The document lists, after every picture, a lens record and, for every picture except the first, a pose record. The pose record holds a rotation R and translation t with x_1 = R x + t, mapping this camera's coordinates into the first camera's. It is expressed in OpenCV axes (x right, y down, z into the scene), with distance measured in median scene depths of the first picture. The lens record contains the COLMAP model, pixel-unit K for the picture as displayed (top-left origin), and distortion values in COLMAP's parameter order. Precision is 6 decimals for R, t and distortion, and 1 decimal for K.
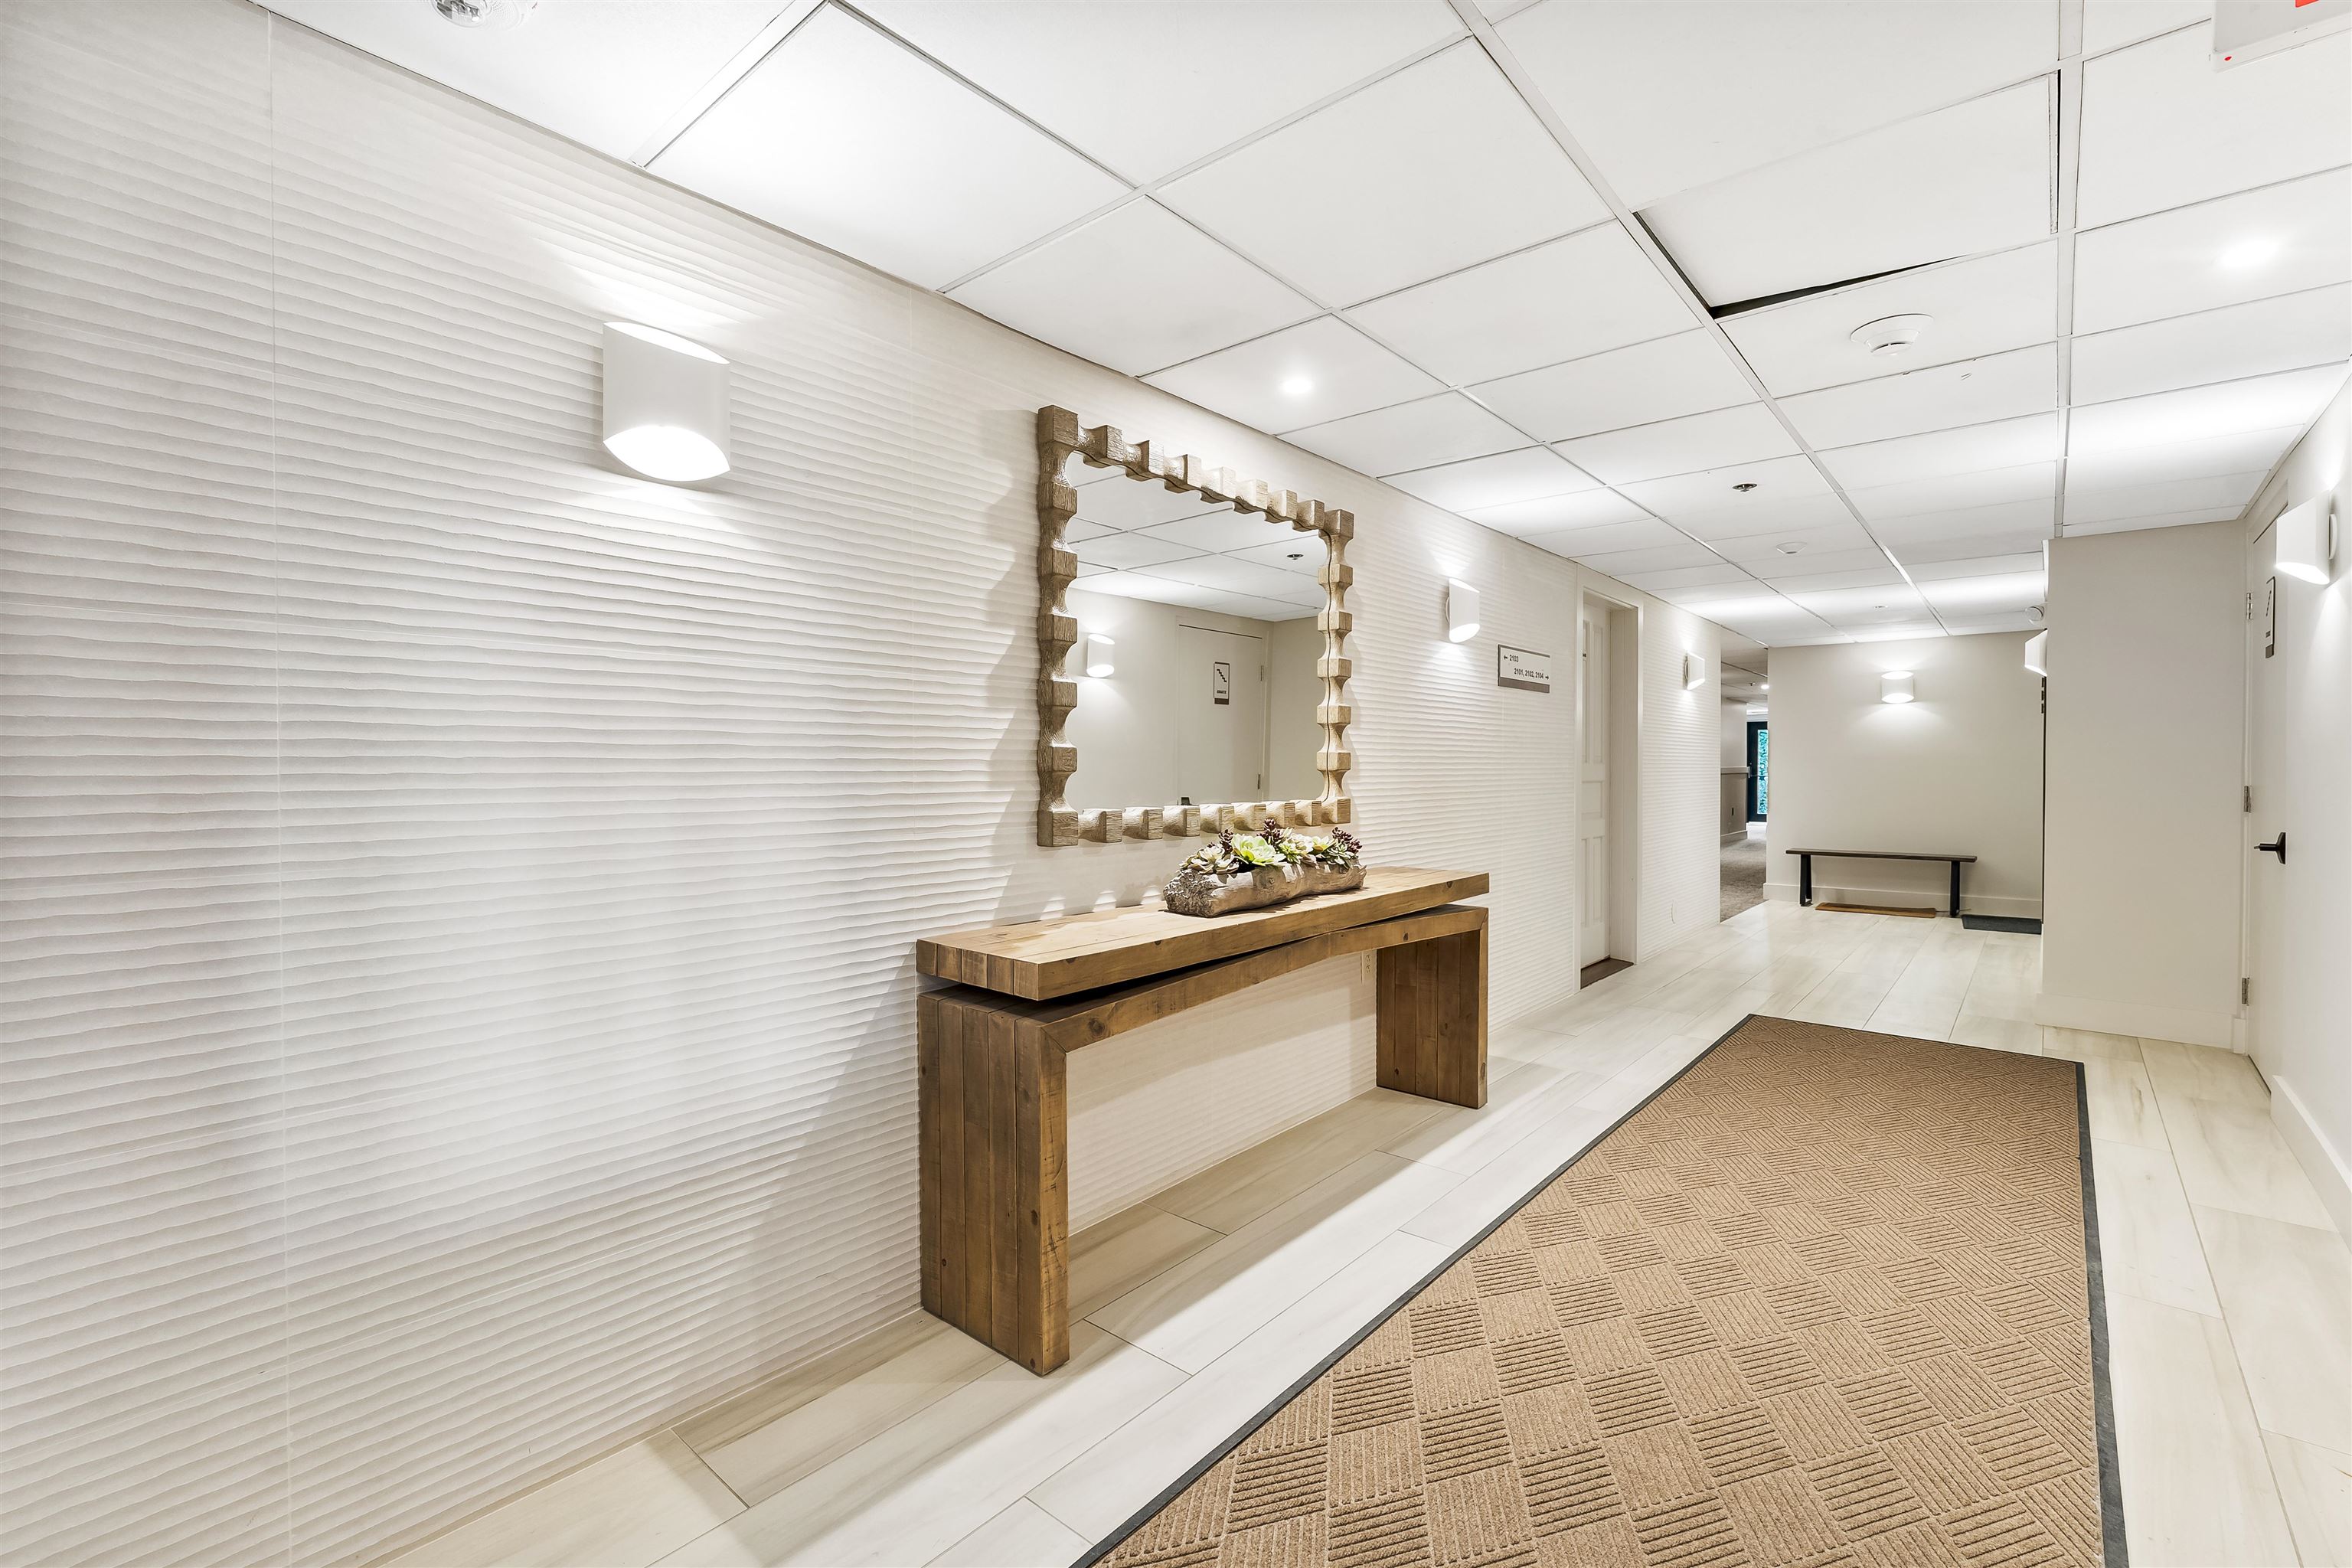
lens RADIAL K [[1004.4, 0, 1173.6], [0, 1004.4, 781.4], [0, 0, 1]] dist [-0.001042, -0.000227]
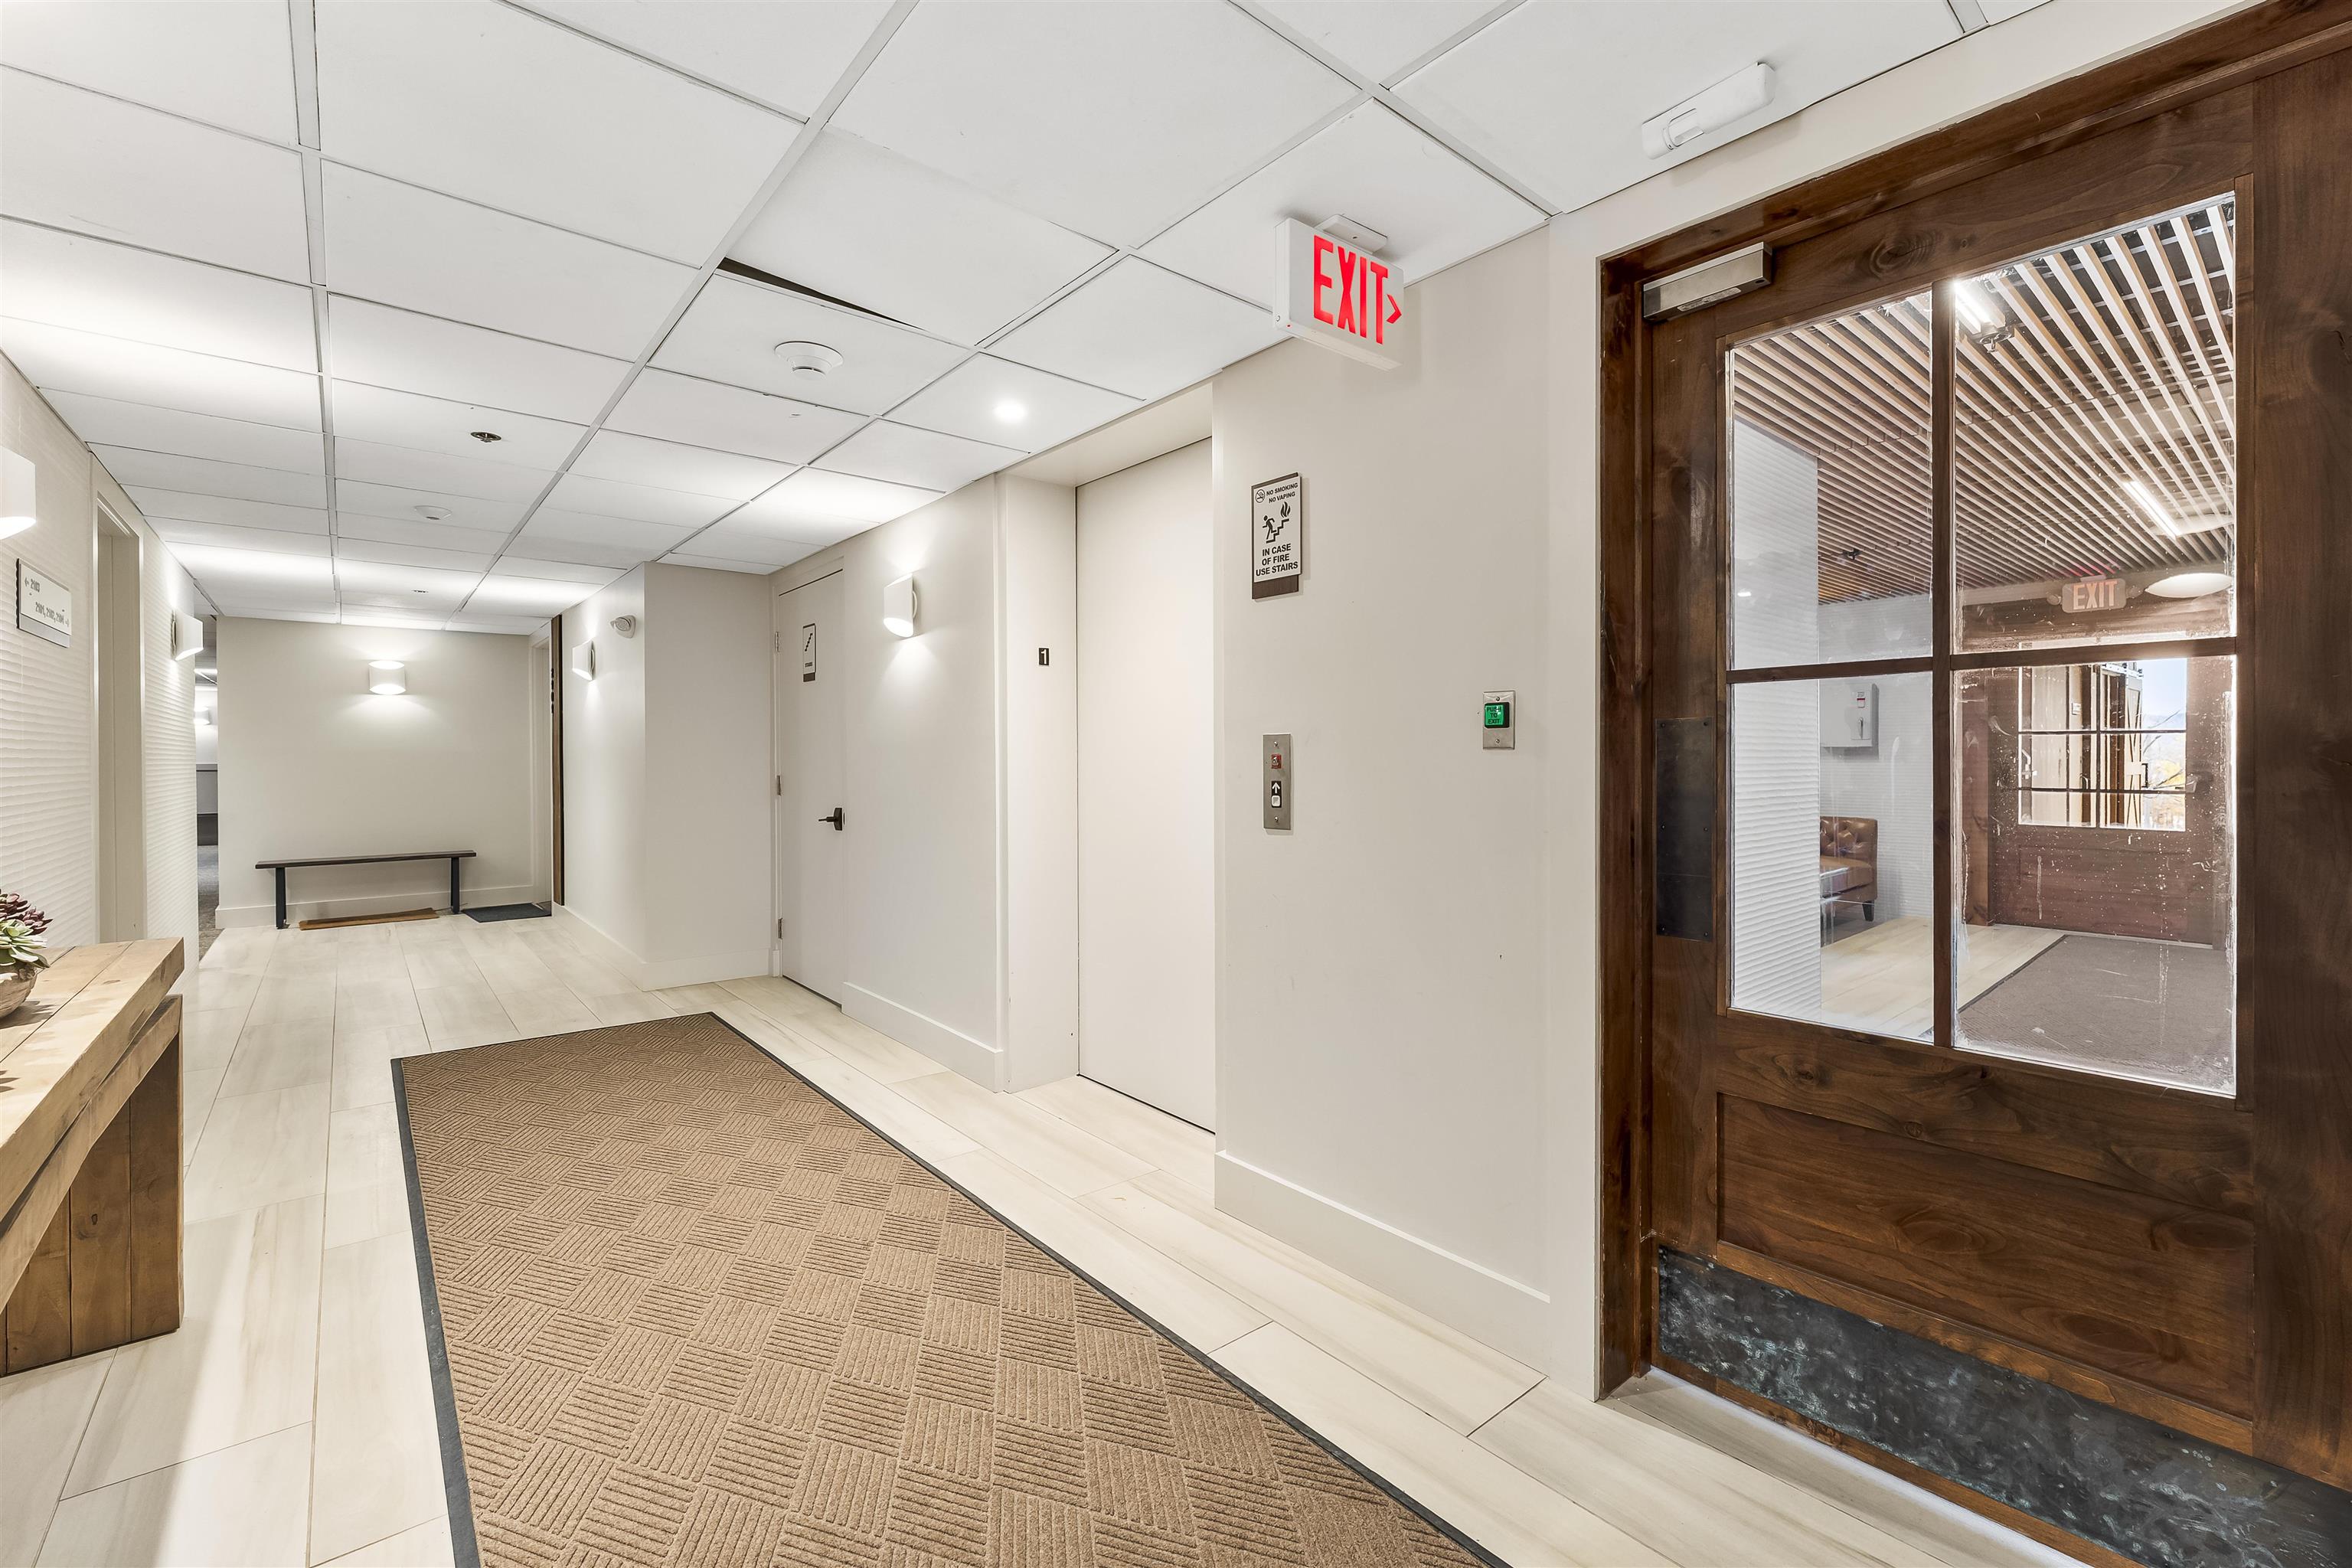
lens RADIAL K [[1004.4, 0, 1174.4], [0, 1004.4, 764.9], [0, 0, 1]] dist [-0.001042, -0.000227]
pose [[0.161921, -0.006917, 0.986779, -0.091861], [0.018648, 0.999818, 0.003948, -0.002775], [-0.986627, 0.017762, 0.162021, 0.142424]]
